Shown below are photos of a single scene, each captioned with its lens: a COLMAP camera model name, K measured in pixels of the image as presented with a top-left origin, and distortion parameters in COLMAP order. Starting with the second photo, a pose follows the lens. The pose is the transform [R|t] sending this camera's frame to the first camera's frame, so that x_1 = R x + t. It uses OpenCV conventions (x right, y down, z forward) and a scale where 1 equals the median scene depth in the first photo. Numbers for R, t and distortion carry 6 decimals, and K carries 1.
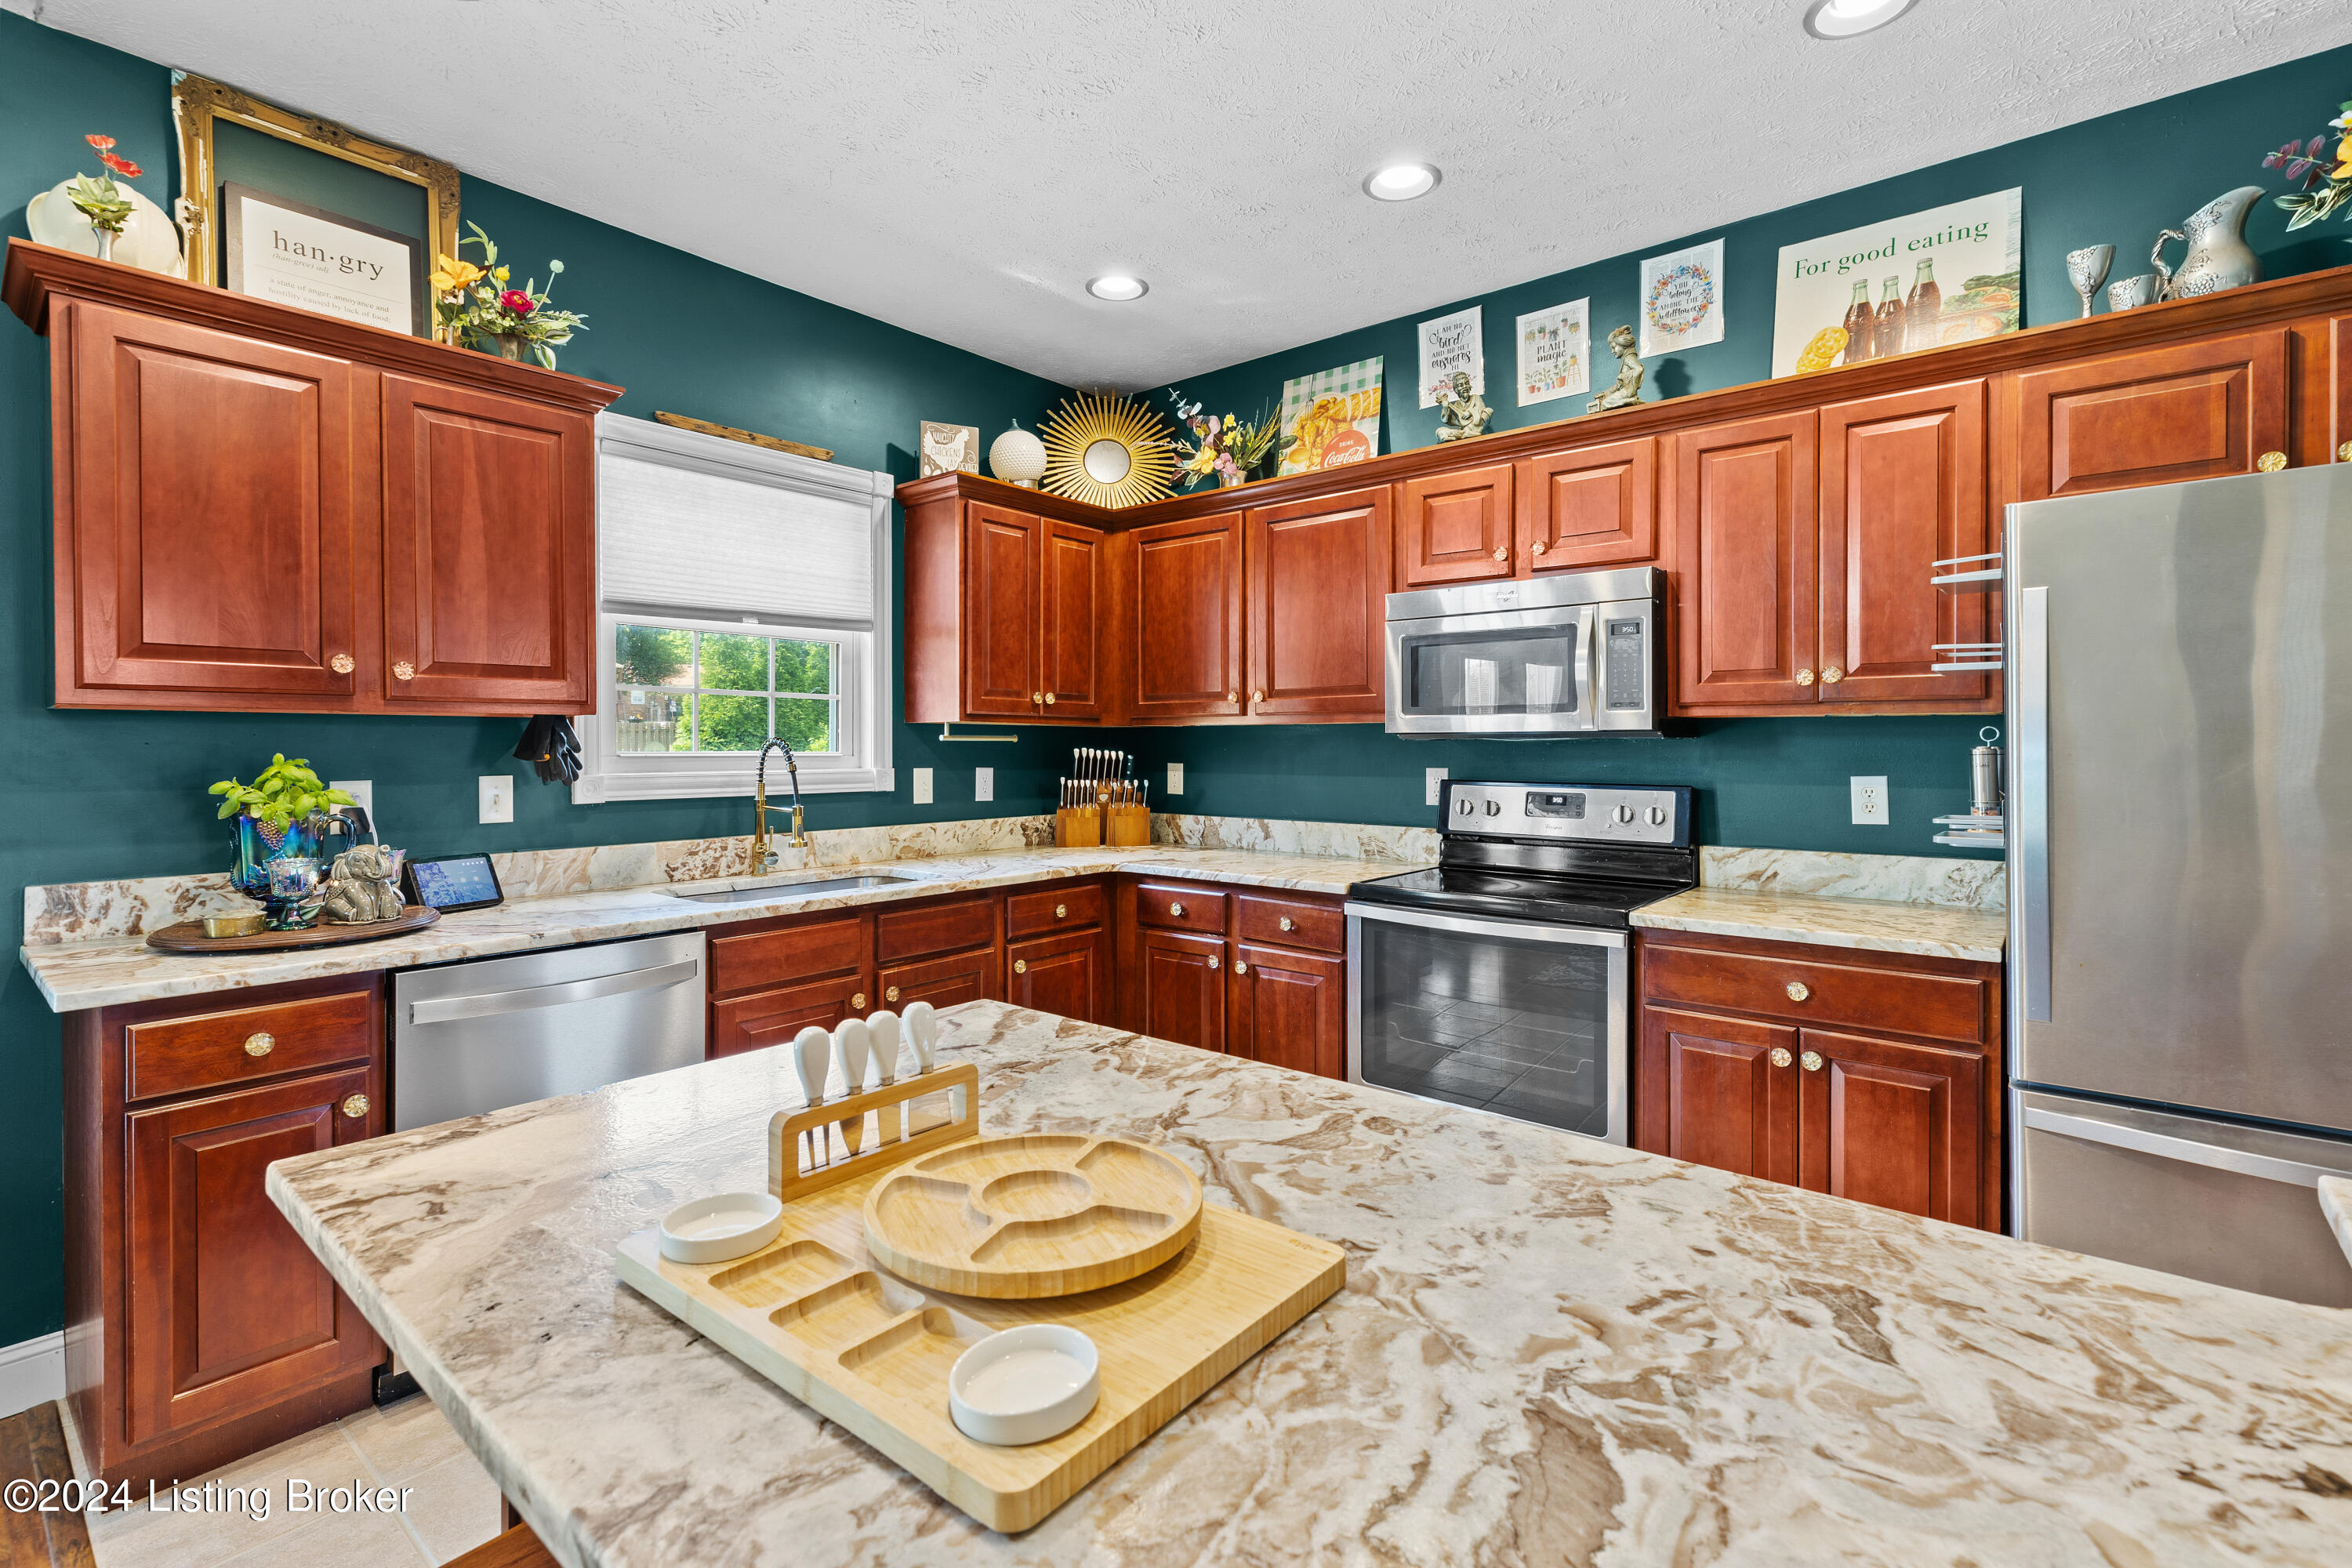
lens RADIAL K [[1055.9, 0, 1181.5], [0, 1055.9, 748.8], [0, 0, 1]] dist [0.003643, 0.000496]
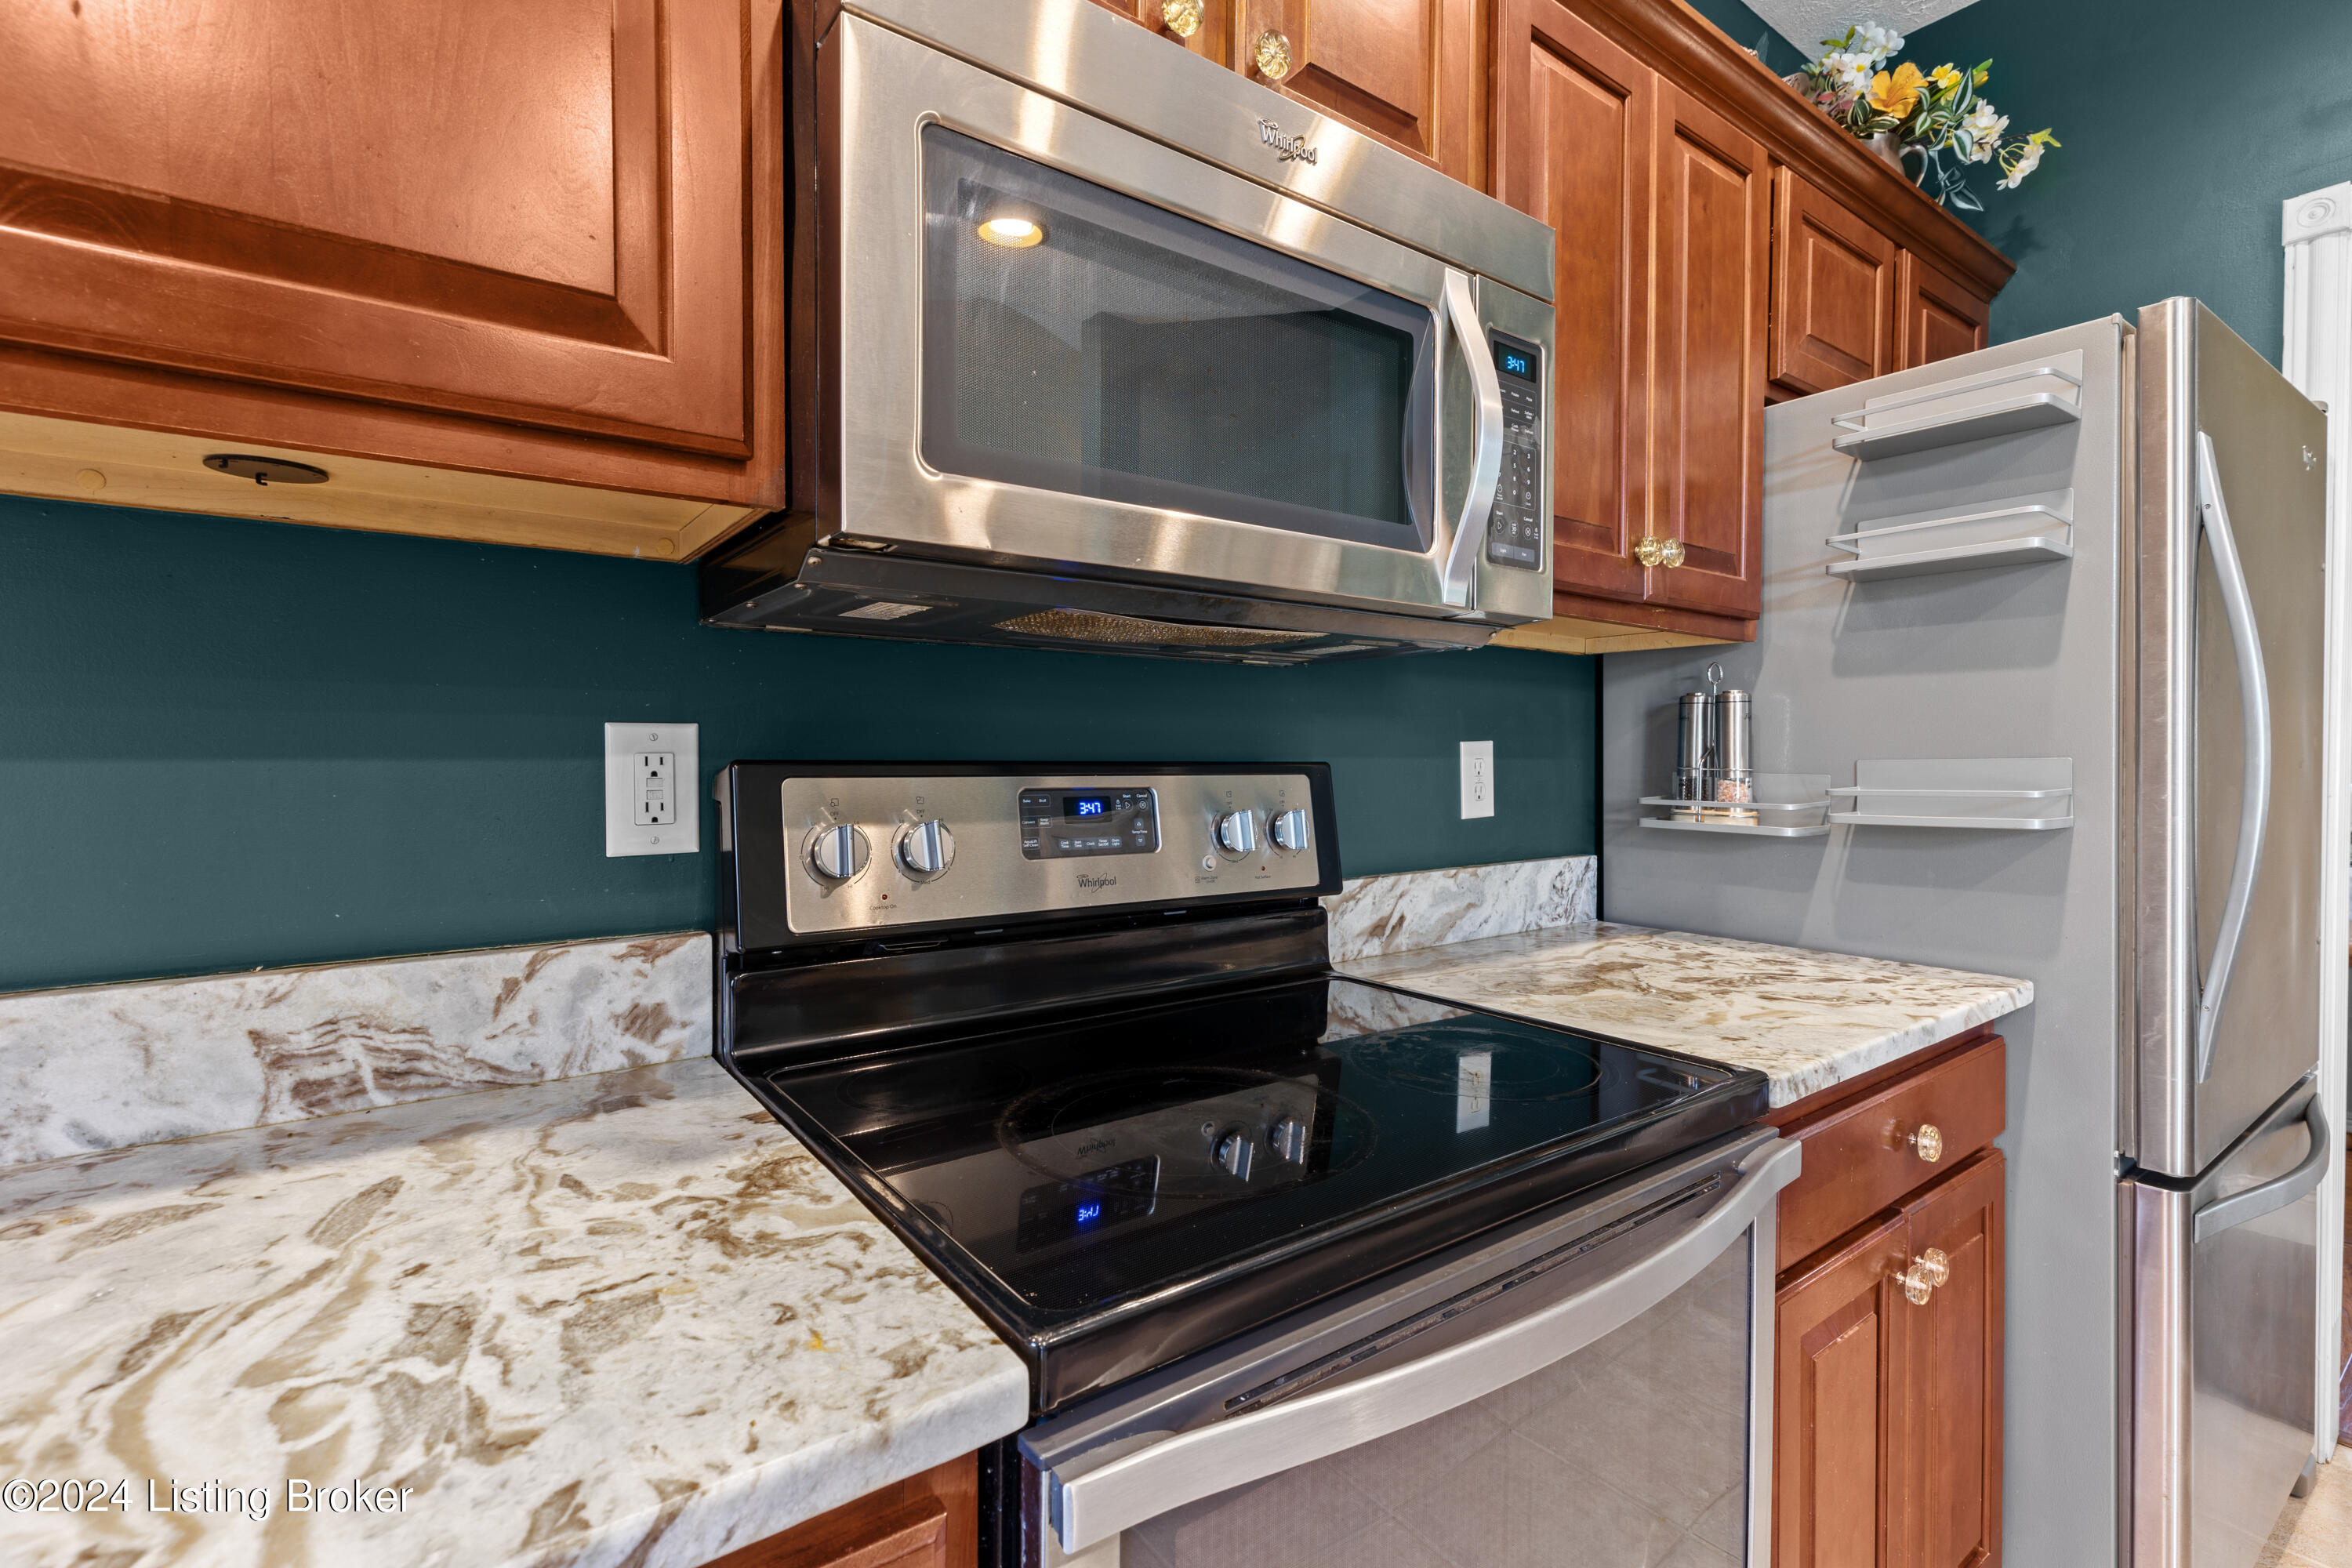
lens RADIAL K [[1073.5, 0, 1217.2], [0, 1073.5, 758.5], [0, 0, 1]] dist [0.001797, 0.000108]
pose [[0.228692, -0.002274, 0.973496, 0.001478], [-0.001083, 0.999996, 0.002590, 0.028889], [-0.973498, -0.001647, 0.228689, 0.810968]]
